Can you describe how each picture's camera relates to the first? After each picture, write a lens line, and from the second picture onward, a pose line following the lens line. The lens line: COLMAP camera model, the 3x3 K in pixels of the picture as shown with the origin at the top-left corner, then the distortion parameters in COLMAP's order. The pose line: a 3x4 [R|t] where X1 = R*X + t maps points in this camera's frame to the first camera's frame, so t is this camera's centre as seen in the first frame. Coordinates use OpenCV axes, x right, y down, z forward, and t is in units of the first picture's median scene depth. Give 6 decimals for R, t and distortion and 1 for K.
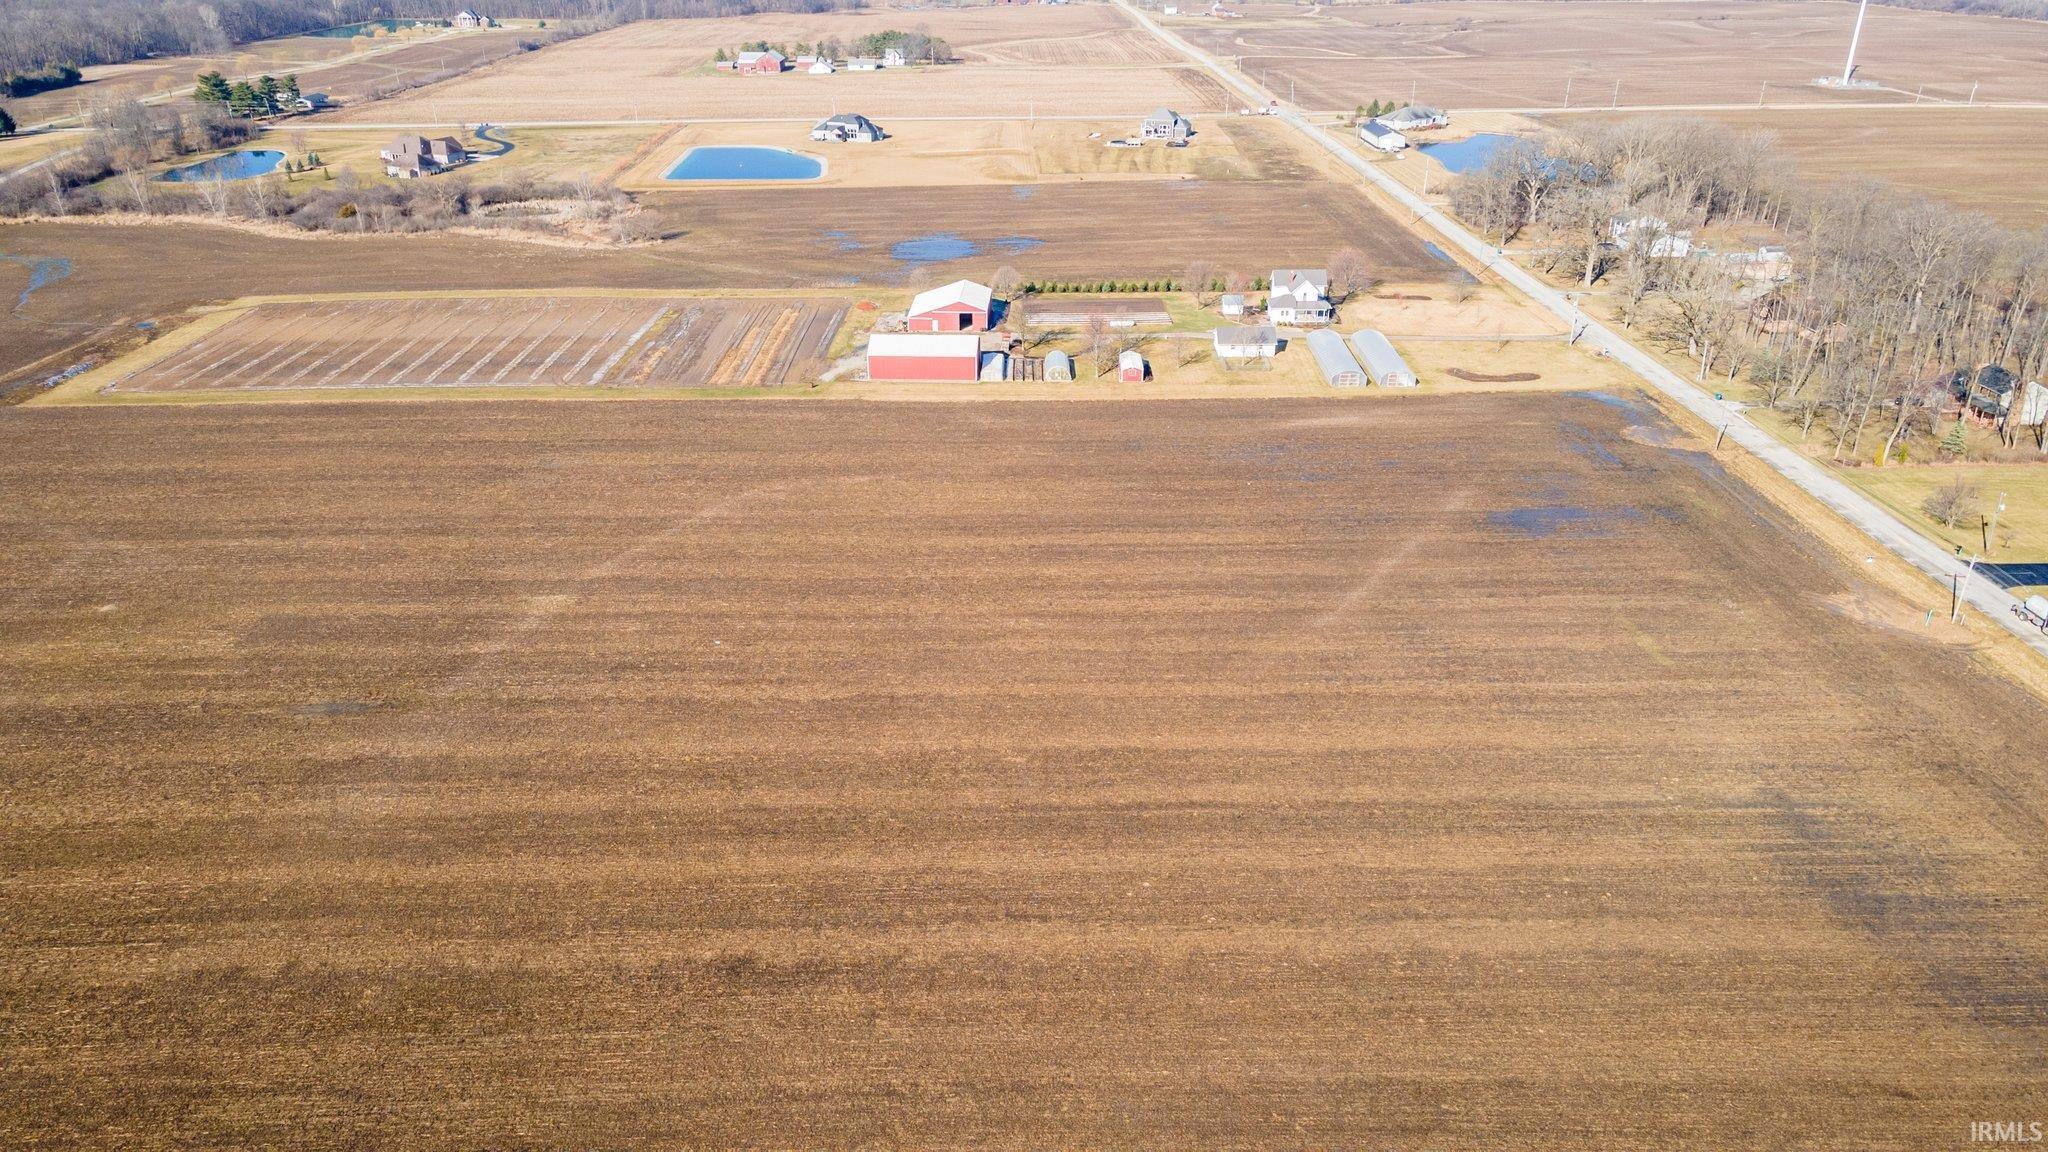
lens RADIAL K [[1491.6, 0, 1019.0], [0, 1491.6, 589.3], [0, 0, 1]] dist [0.012549, 0.072933]
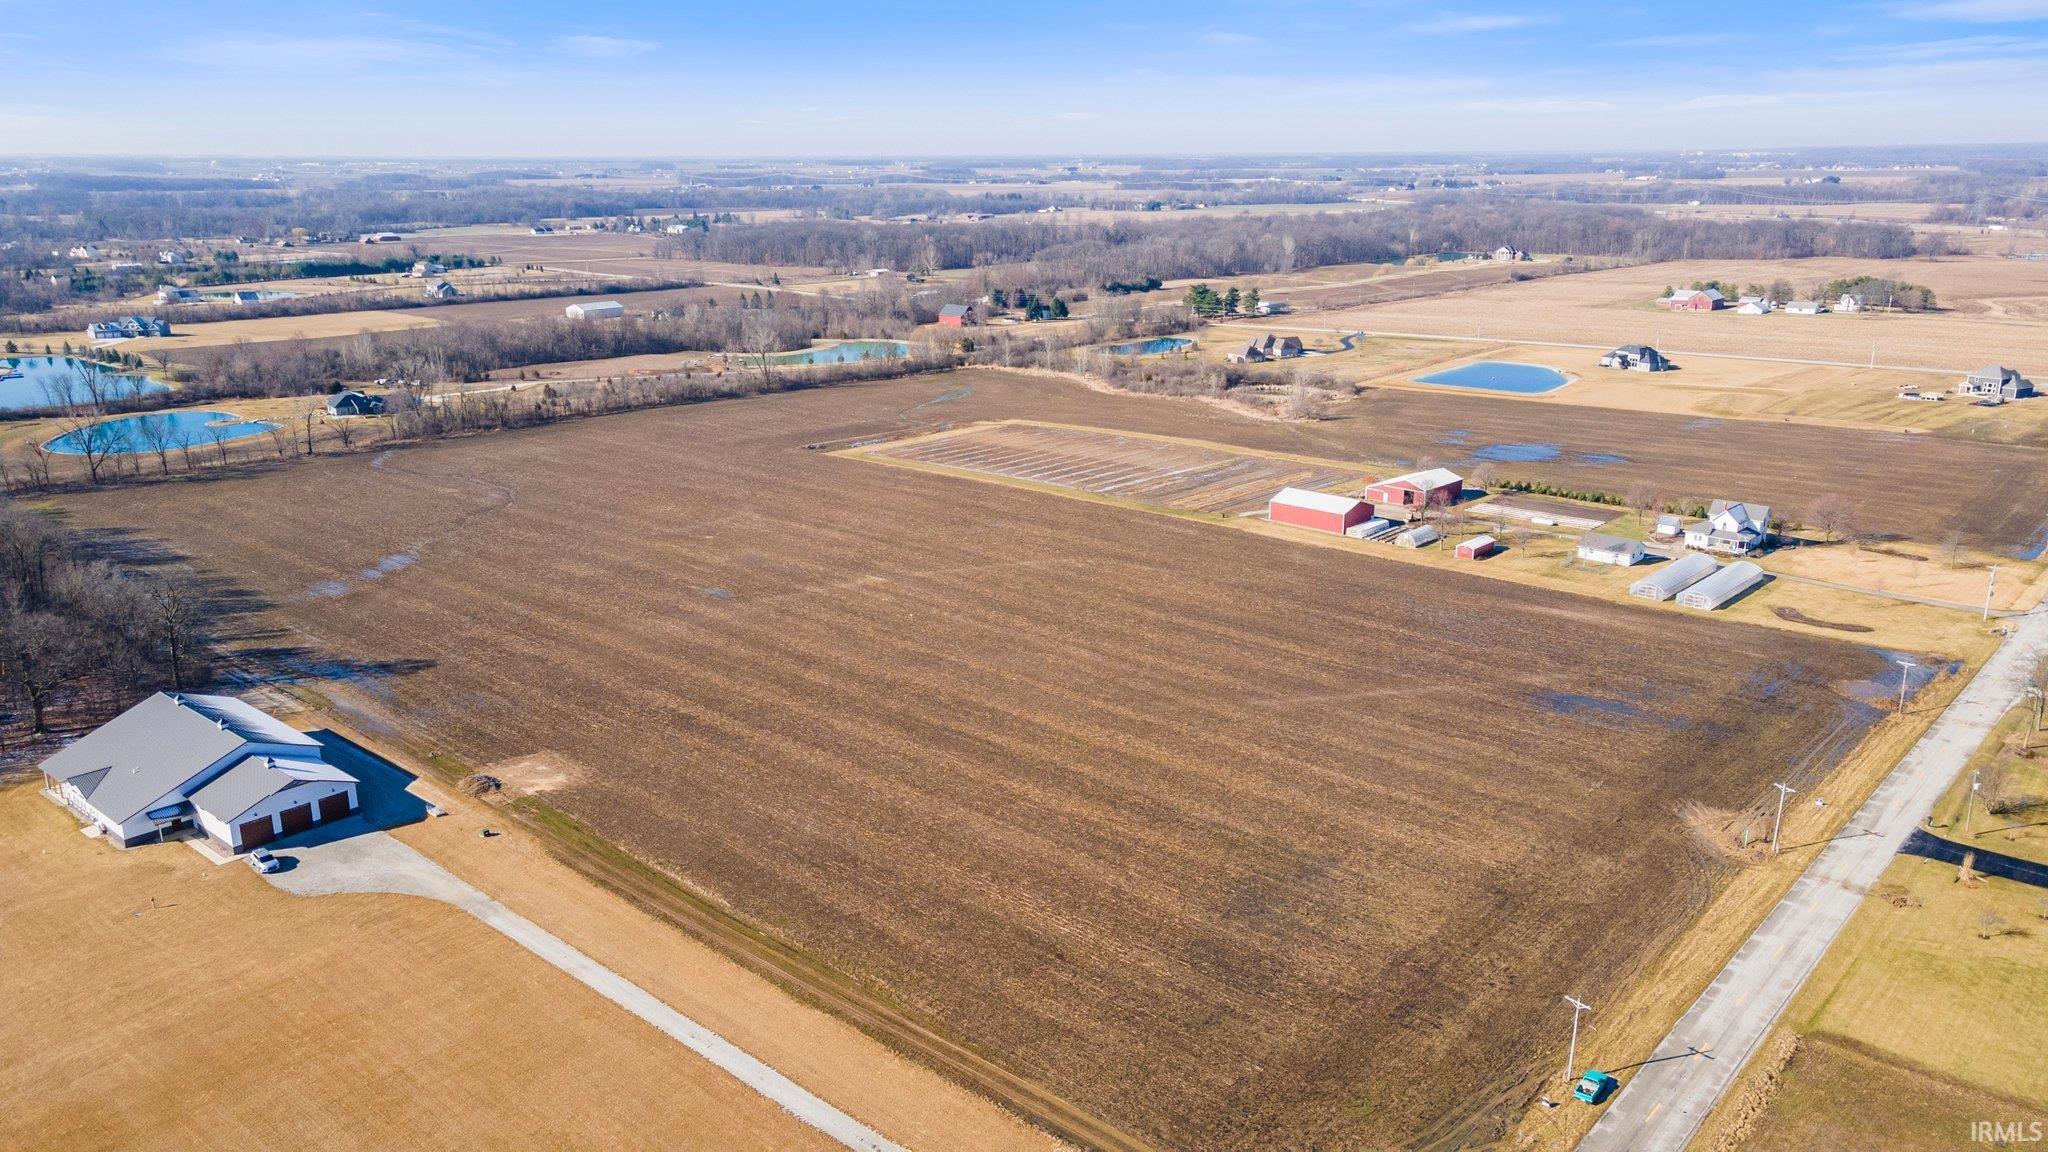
lens RADIAL K [[1491.6, 0, 1019.0], [0, 1491.6, 589.3], [0, 0, 1]] dist [0.012549, 0.072933]
pose [[0.733383, 0.191056, -0.652416, 0.603048], [-0.282243, 0.958647, -0.036536, 0.023336], [0.618456, 0.210934, 0.756980, -0.082892]]
